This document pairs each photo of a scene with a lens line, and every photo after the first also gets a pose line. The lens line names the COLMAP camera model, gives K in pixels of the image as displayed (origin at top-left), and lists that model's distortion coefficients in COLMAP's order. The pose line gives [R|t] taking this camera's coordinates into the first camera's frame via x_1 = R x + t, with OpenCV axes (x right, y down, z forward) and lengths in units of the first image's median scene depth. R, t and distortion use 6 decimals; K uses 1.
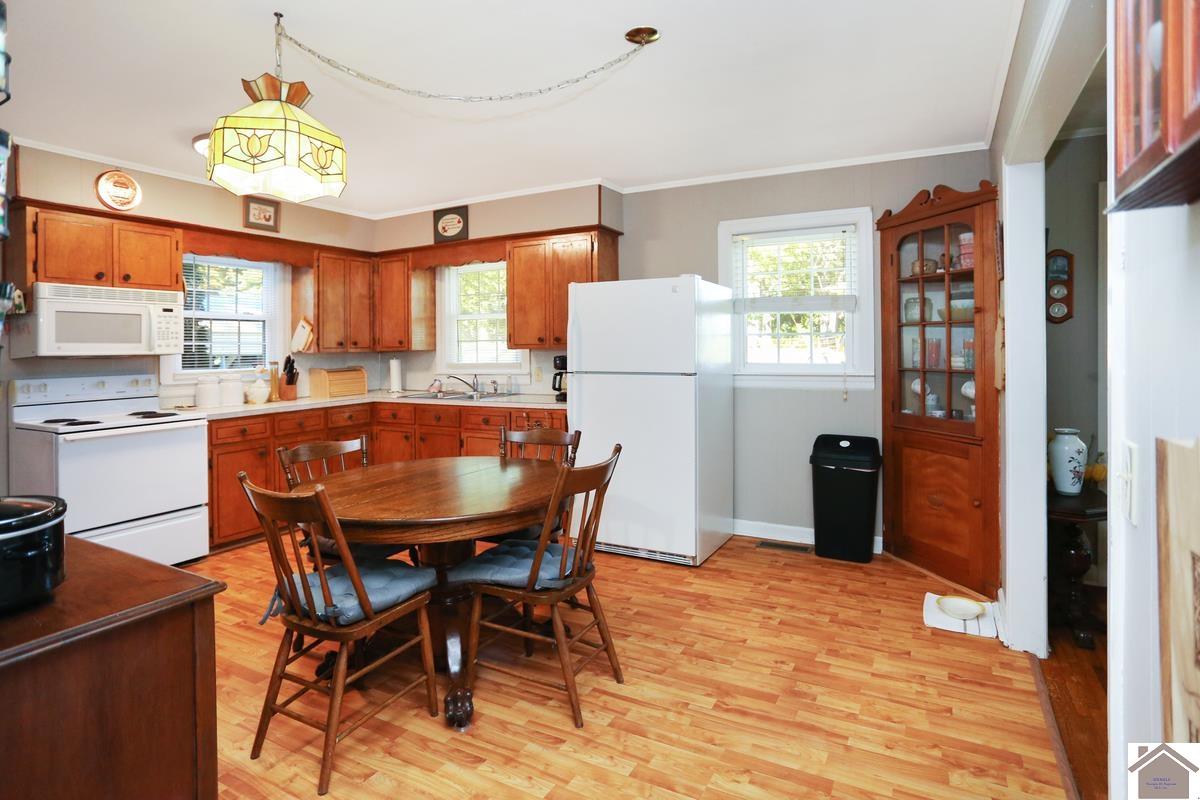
lens RADIAL K [[635.0, 0, 597.5], [0, 635.0, 354.6], [0, 0, 1]] dist [-0.073379, 0.049191]
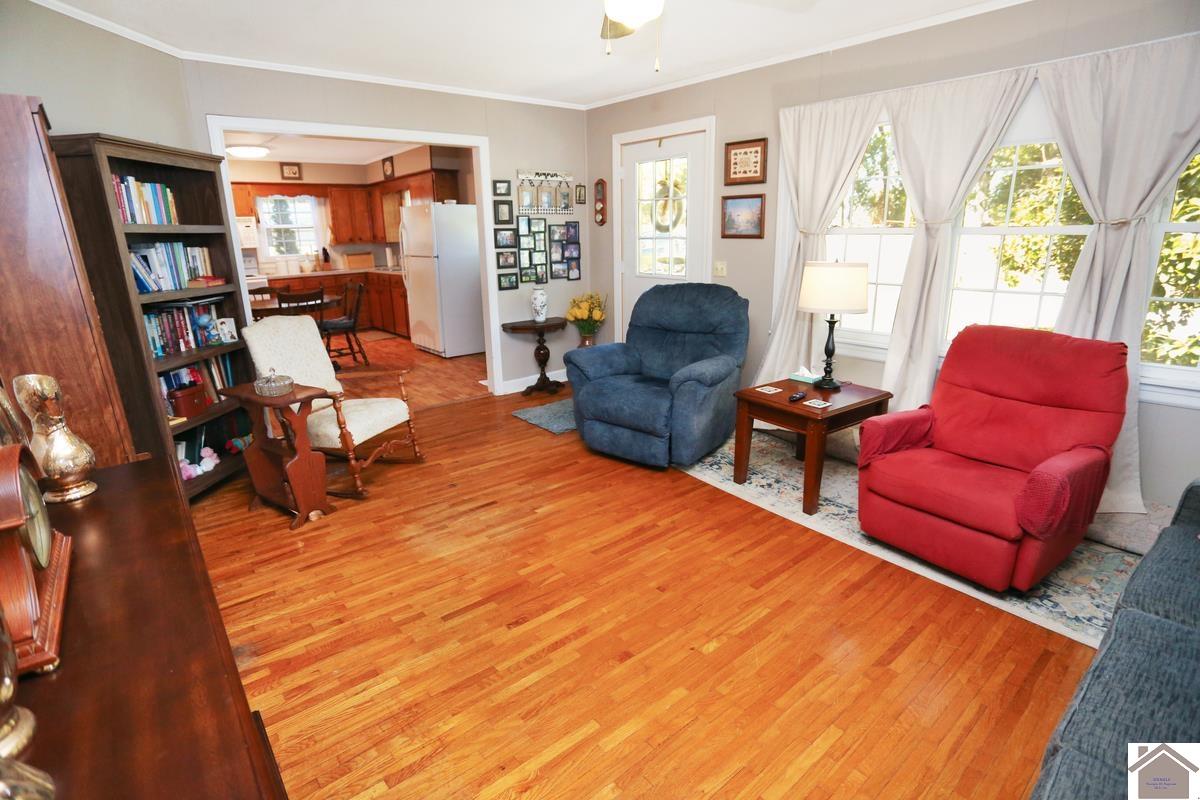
lens RADIAL K [[588.2, 0, 595.3], [0, 588.2, 384.6], [0, 0, 1]] dist [-0.035095, 0.000439]
pose [[0.925600, 0.083130, -0.369261, 1.229615], [0.010688, 0.969455, 0.245038, -0.021336], [0.378352, -0.230754, 0.896439, -0.459753]]
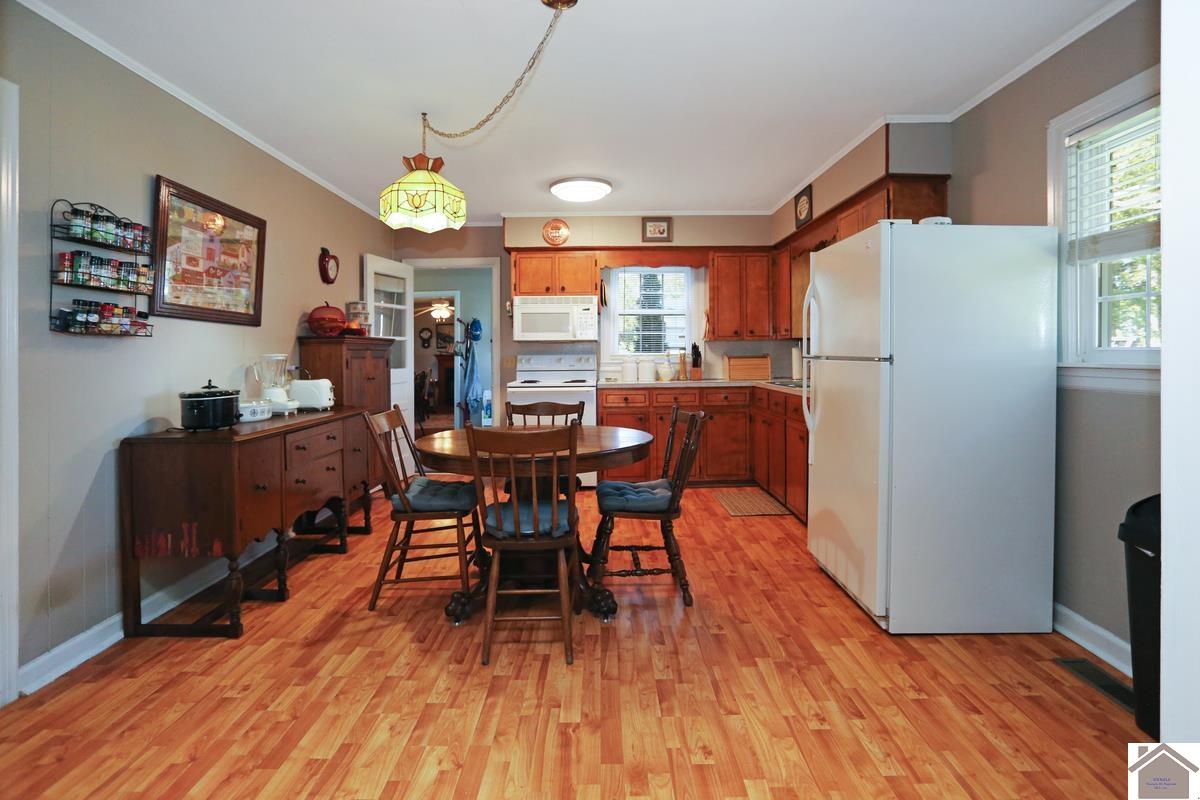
lens RADIAL K [[609.5, 0, 598.6], [0, 609.5, 344.5], [0, 0, 1]] dist [-0.015643, 0.001311]
pose [[0.472418, -0.003203, -0.881369, 0.584386], [-0.009630, 0.999915, -0.008796, 0.022528], [0.881322, 0.012642, 0.472347, 0.381376]]
